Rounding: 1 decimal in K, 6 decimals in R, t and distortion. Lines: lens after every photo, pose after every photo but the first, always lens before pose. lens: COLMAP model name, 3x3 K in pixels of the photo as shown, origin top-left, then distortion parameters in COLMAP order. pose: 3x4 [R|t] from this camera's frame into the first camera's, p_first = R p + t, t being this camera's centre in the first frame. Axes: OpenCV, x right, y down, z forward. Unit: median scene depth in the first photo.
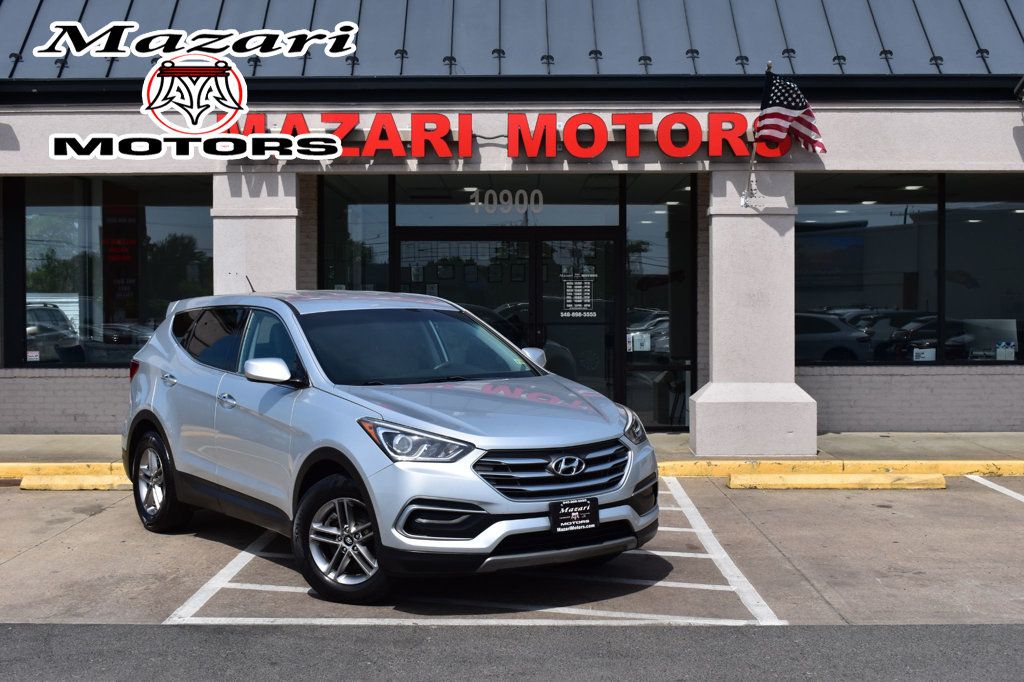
lens RADIAL K [[1398.3, 0, 512.0], [0, 1398.3, 341.0], [0, 0, 1]] dist [-0.032286, -0.042555]
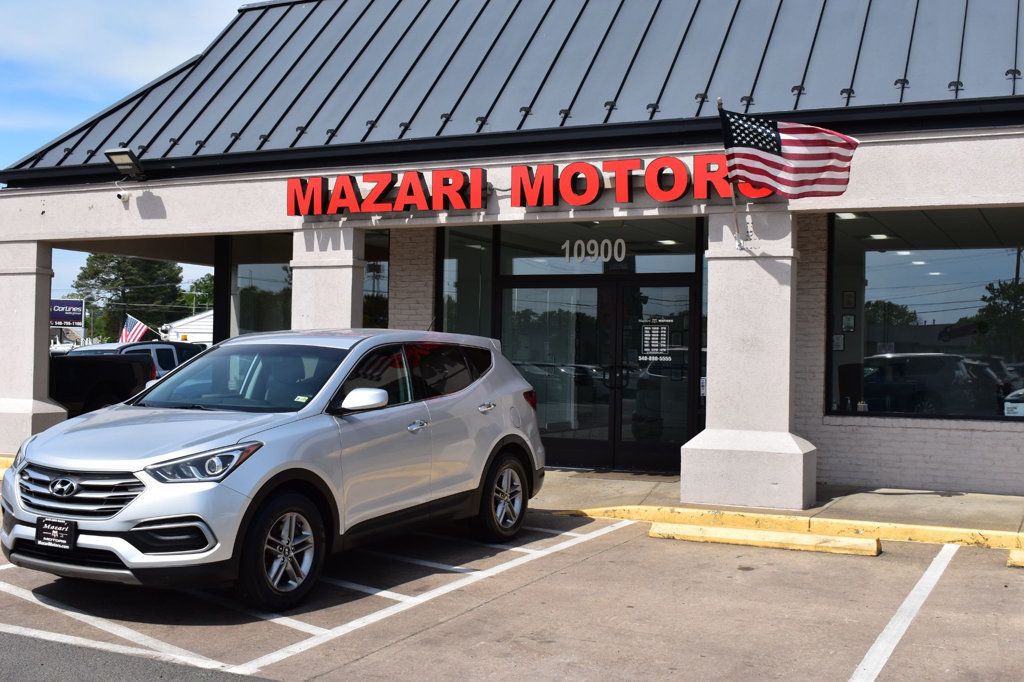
lens RADIAL K [[1192.9, 0, 512.0], [0, 1192.9, 341.0], [0, 0, 1]] dist [-0.062471, 0.004427]
pose [[0.902404, 0.012679, -0.430705, 0.382217], [-0.028605, 0.999125, -0.030520, -0.002301], [0.429941, 0.039861, 0.901977, 0.184567]]
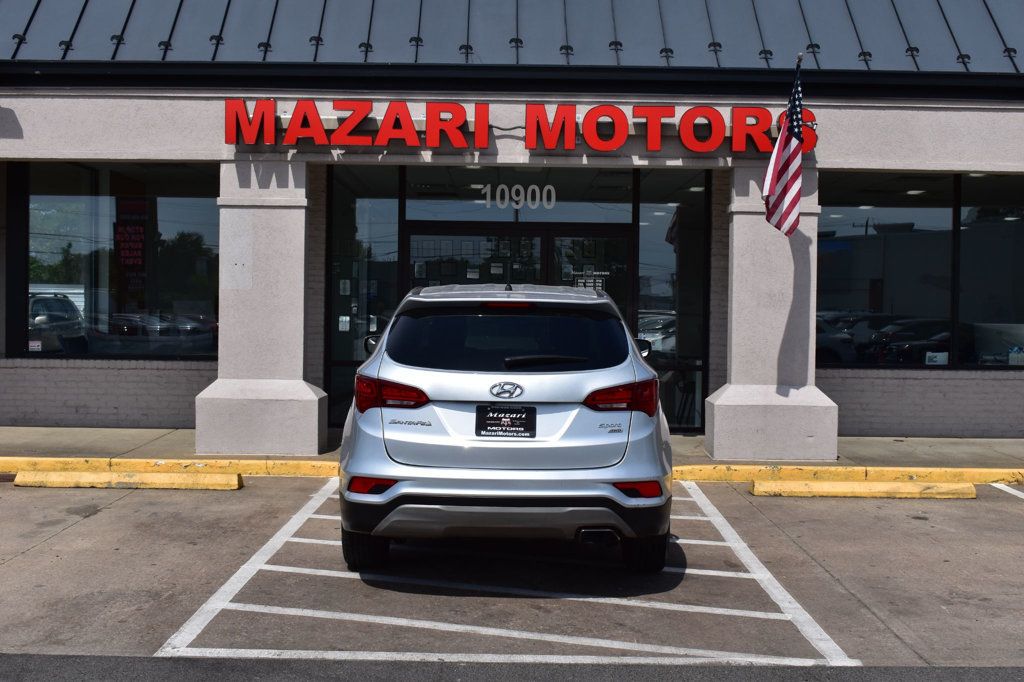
lens RADIAL K [[1300.0, 0, 512.0], [0, 1300.0, 341.0], [0, 0, 1]] dist [-0.041879, -0.036643]
pose [[0.999826, 0.015265, 0.010740, -0.019412], [-0.015300, 0.999878, 0.003254, -0.001111], [-0.010689, -0.003418, 0.999937, 0.096920]]
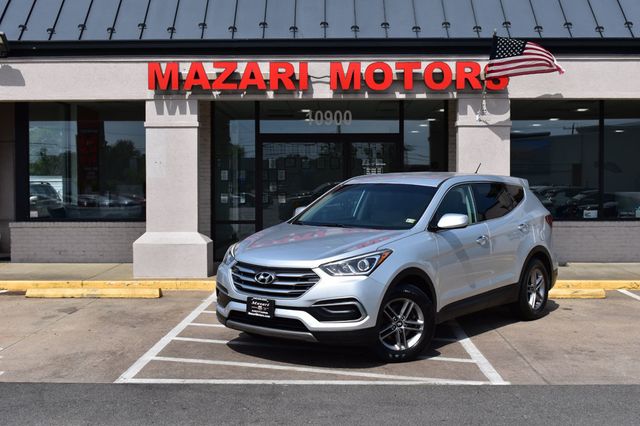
lens RADIAL K [[862.3, 0, 320.0], [0, 862.3, 213.0], [0, 0, 1]] dist [-0.037003, -0.028424]
pose [[0.999937, 0.001280, -0.011189, -0.003301], [-0.001190, 0.999967, 0.007995, 0.001253], [0.011199, -0.007981, 0.999905, 0.015423]]
